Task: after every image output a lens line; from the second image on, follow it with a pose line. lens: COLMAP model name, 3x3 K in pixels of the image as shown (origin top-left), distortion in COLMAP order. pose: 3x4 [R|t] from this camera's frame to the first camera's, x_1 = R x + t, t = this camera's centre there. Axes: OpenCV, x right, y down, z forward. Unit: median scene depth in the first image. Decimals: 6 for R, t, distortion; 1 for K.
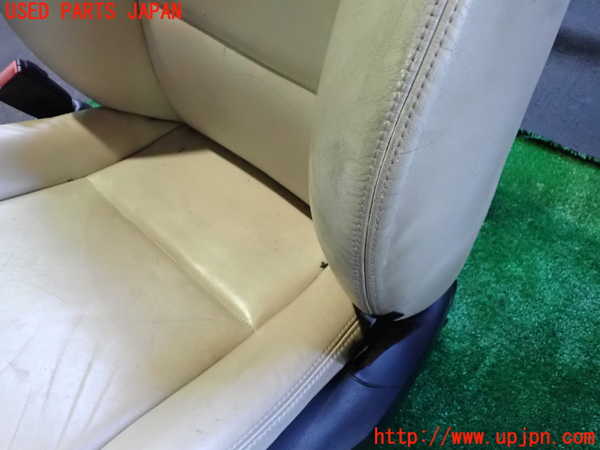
lens RADIAL K [[534.1, 0, 300.0], [0, 534.1, 225.0], [0, 0, 1]] dist [0.010833, -0.002118]
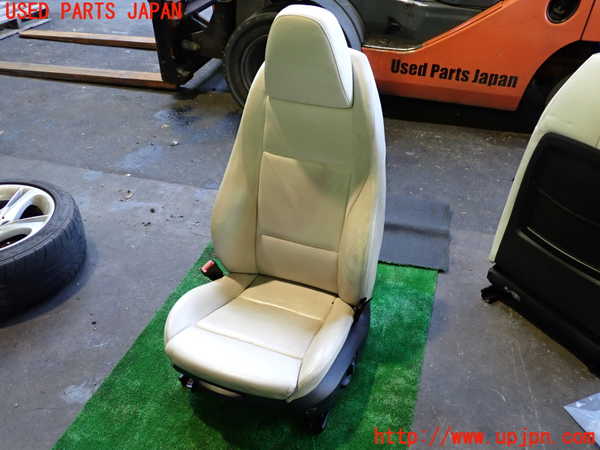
lens RADIAL K [[534.1, 0, 300.0], [0, 534.1, 225.0], [0, 0, 1]] dist [0.010833, -0.002118]
pose [[0.919155, -0.139783, 0.368260, -1.034685], [0.251013, 0.928356, -0.274131, 0.389078], [-0.303558, 0.344407, 0.888390, -1.610841]]
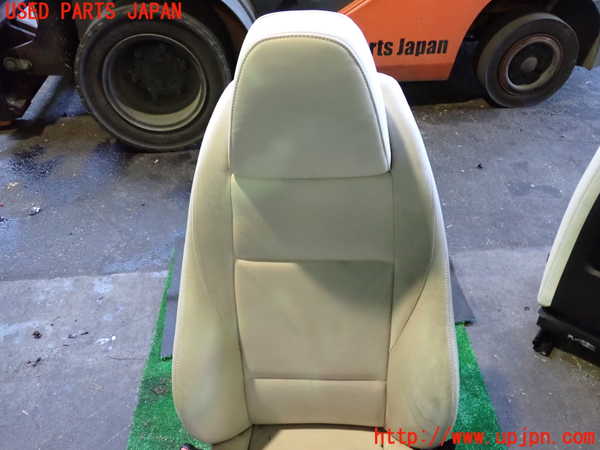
lens RADIAL K [[534.1, 0, 300.0], [0, 534.1, 225.0], [0, 0, 1]] dist [0.010833, -0.002118]
pose [[0.746447, -0.366355, 0.555518, -0.877635], [0.511019, 0.850300, -0.125895, -0.472536], [-0.426235, 0.377855, 0.821918, -0.780059]]
